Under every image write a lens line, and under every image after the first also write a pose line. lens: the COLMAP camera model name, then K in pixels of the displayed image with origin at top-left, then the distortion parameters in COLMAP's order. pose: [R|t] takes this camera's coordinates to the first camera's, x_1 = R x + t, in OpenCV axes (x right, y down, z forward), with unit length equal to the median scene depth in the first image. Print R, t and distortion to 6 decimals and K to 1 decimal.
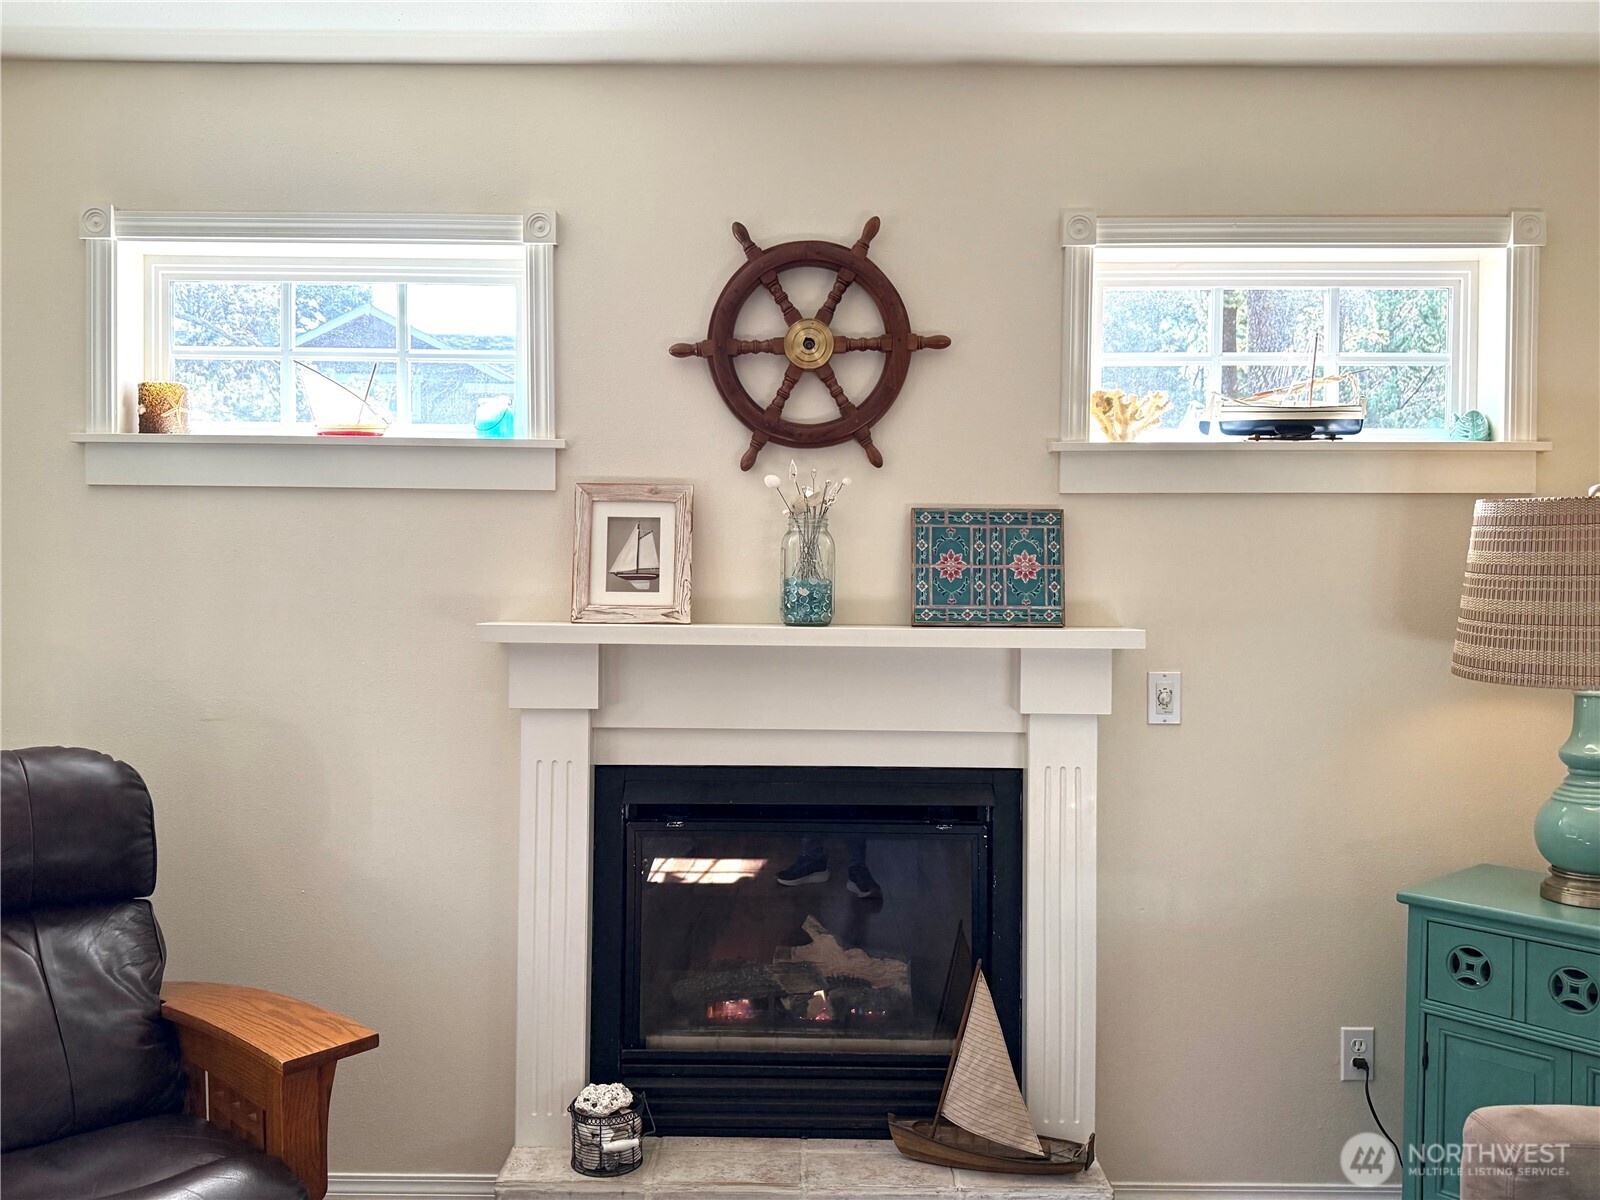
lens RADIAL K [[1267.9, 0, 779.1], [0, 1267.9, 594.9], [0, 0, 1]] dist [0.088179, -0.132681]
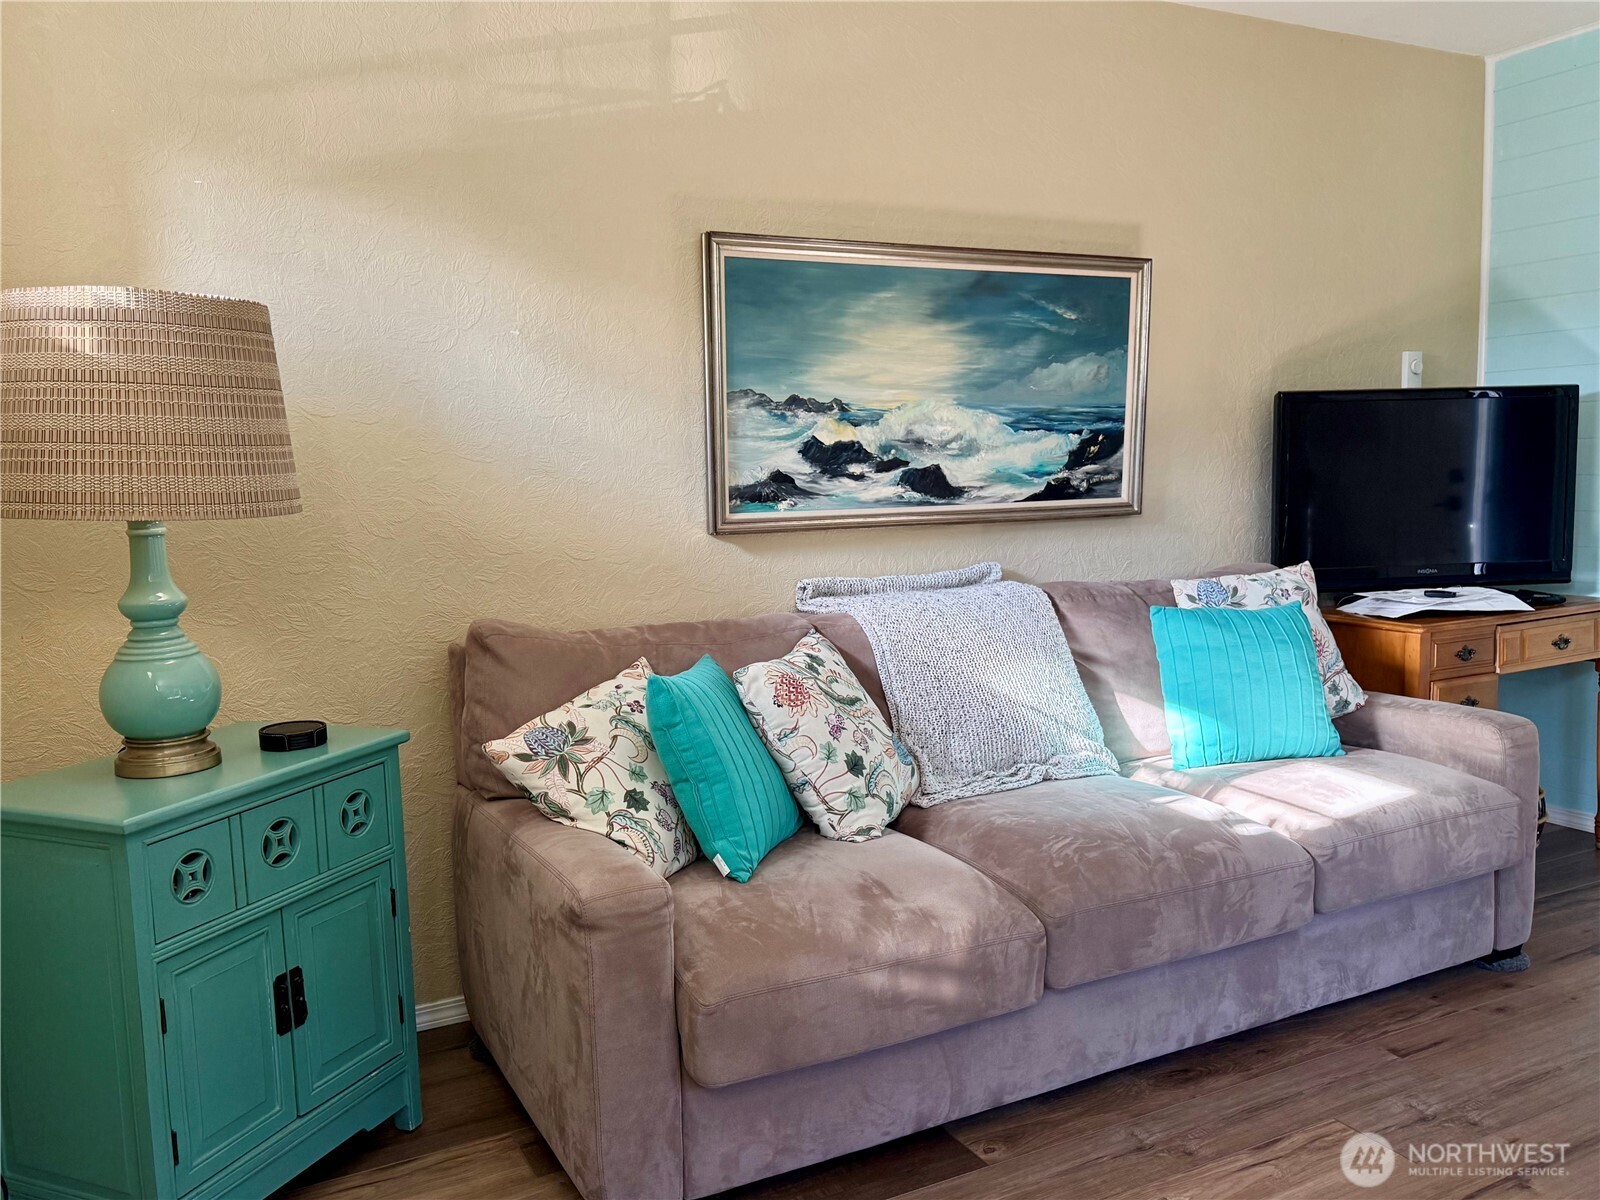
lens RADIAL K [[1267.9, 0, 801.0], [0, 1267.9, 610.6], [0, 0, 1]] dist [0.088179, -0.132681]
pose [[-0.459292, -0.099643, 0.882679, -0.300214], [0.043925, 0.989925, 0.134606, 0.025647], [-0.887199, 0.100595, -0.450287, 0.877551]]
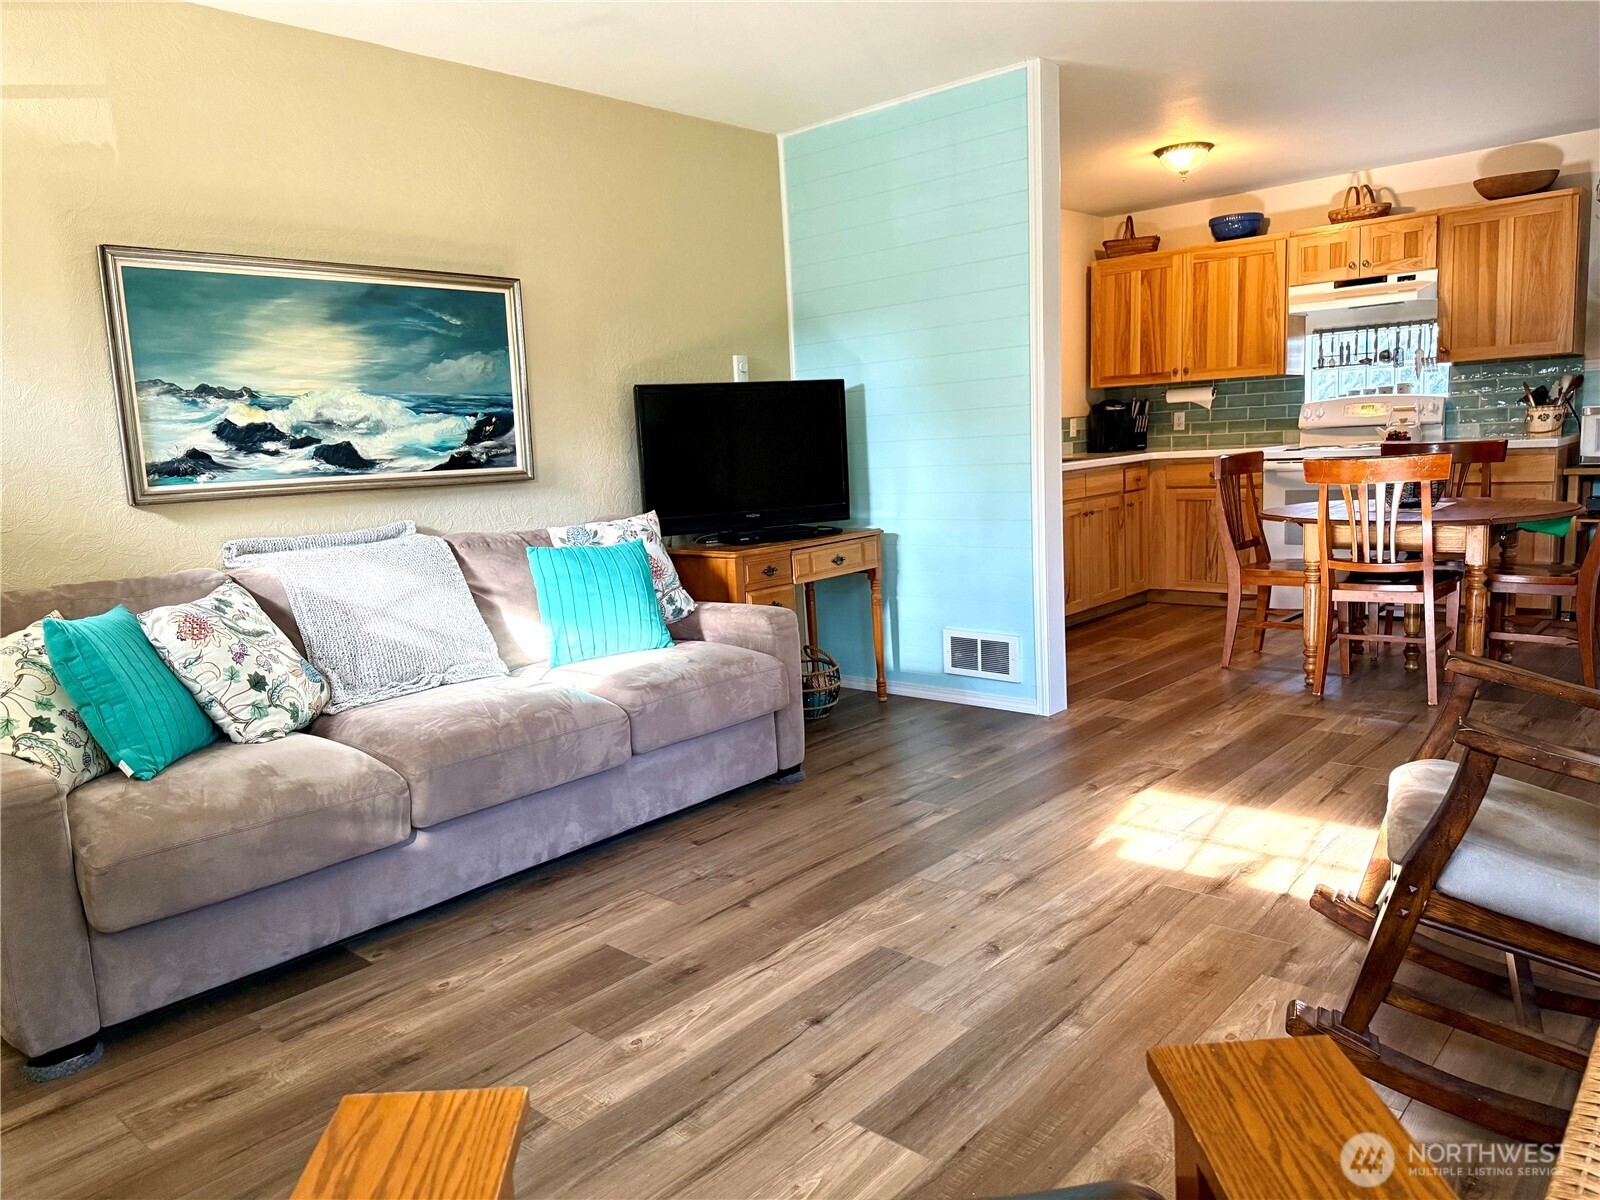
lens RADIAL K [[1110.7, 0, 801.5], [0, 1110.7, 616.0], [0, 0, 1]] dist [0.048871, -0.082128]
pose [[-0.752134, -0.075939, 0.654620, -0.534507], [0.059780, 0.981381, 0.182530, 0.049314], [-0.656293, 0.176420, -0.733591, 0.845620]]
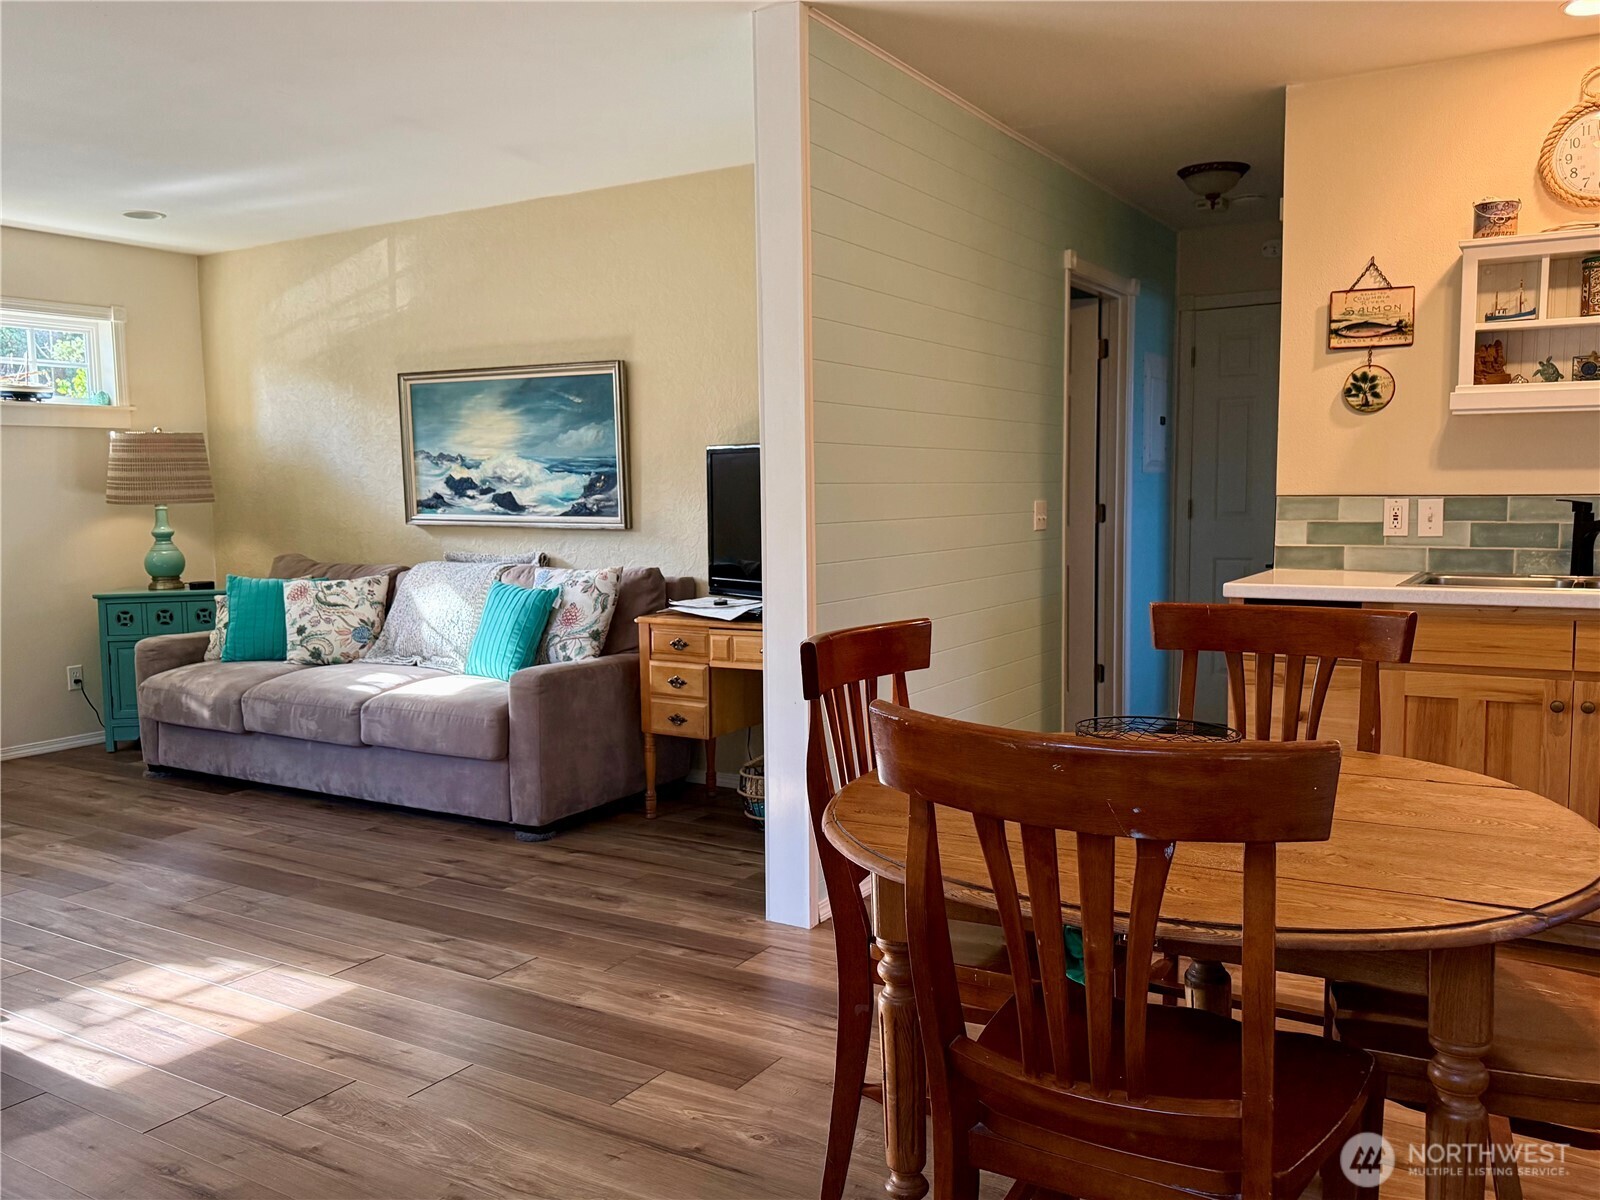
lens RADIAL K [[1267.9, 0, 792.0], [0, 1267.9, 608.8], [0, 0, 1]] dist [0.088179, -0.132681]
pose [[0.510481, -0.091533, 0.855003, -0.823942], [0.031194, 0.995635, 0.087964, 0.077486], [-0.859323, -0.018233, 0.511108, -1.226993]]
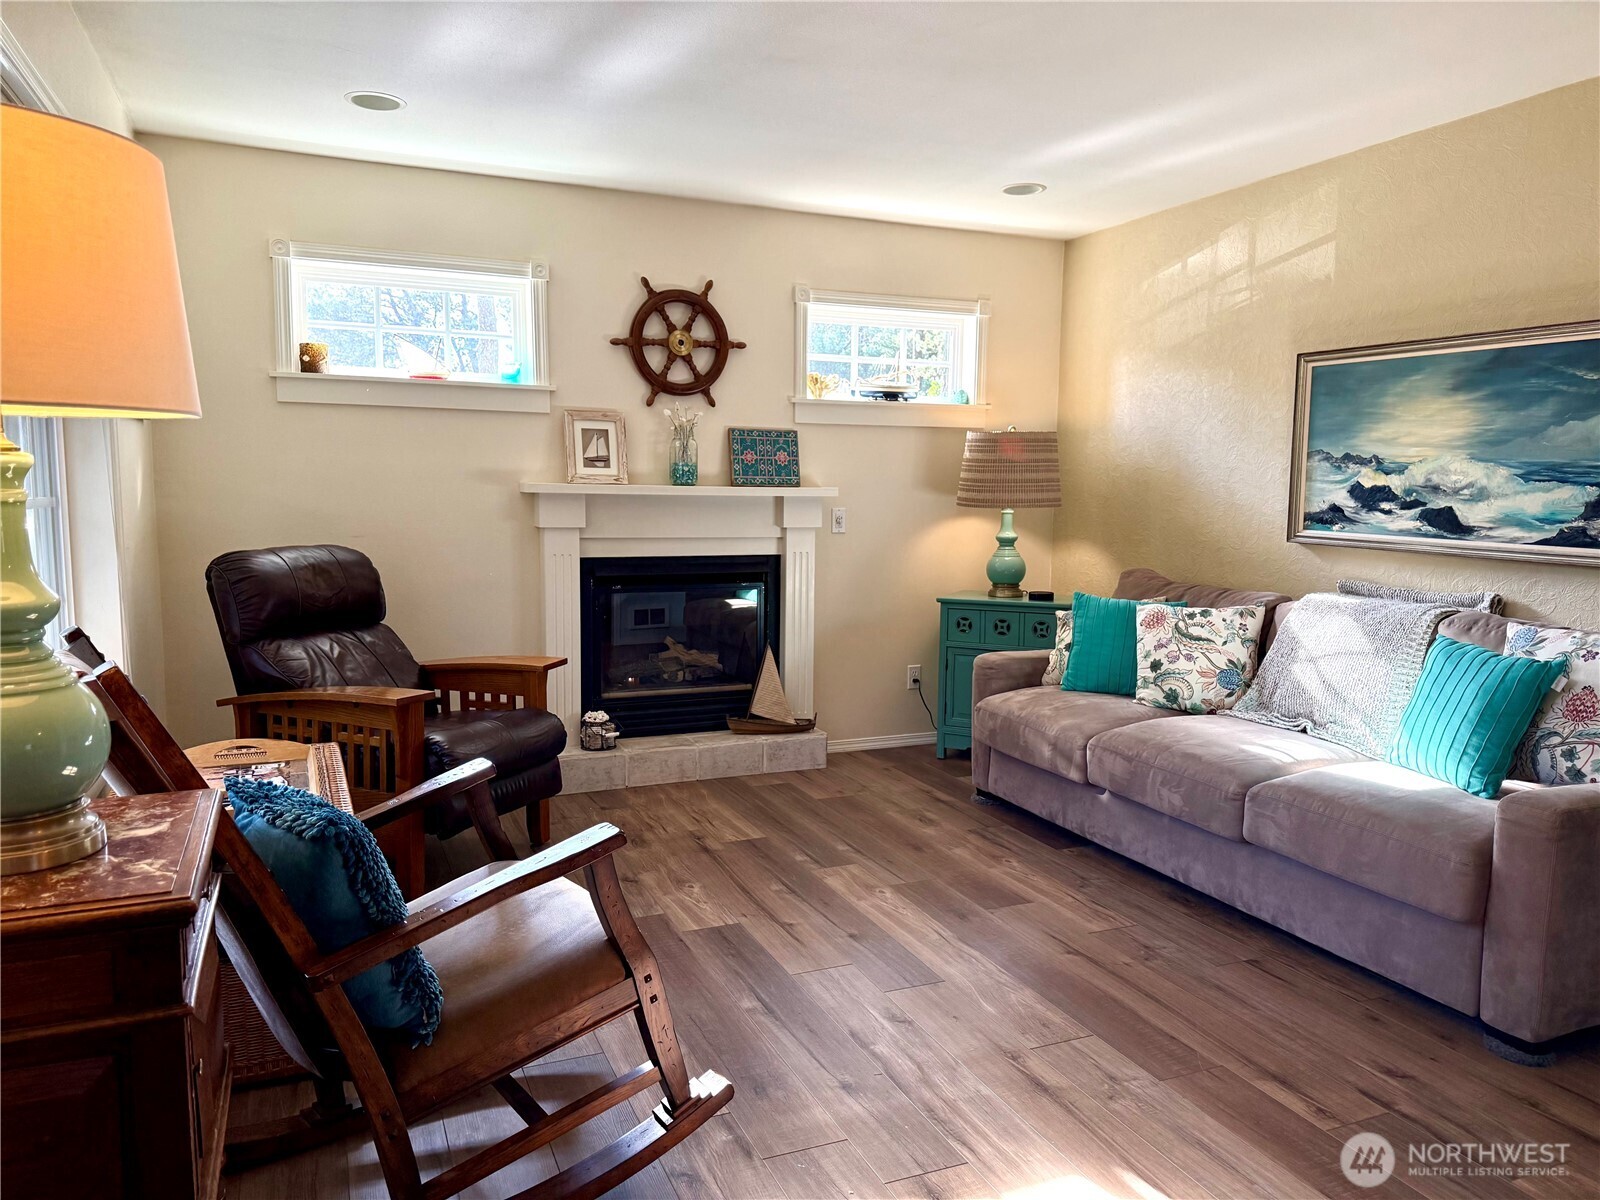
lens RADIAL K [[1110.7, 0, 787.4], [0, 1110.7, 609.1], [0, 0, 1]] dist [0.048871, -0.082128]
pose [[0.915518, -0.039894, 0.400294, -0.533116], [0.001135, 0.995323, 0.096599, 0.048126], [-0.402276, -0.087983, 0.911281, -0.682880]]
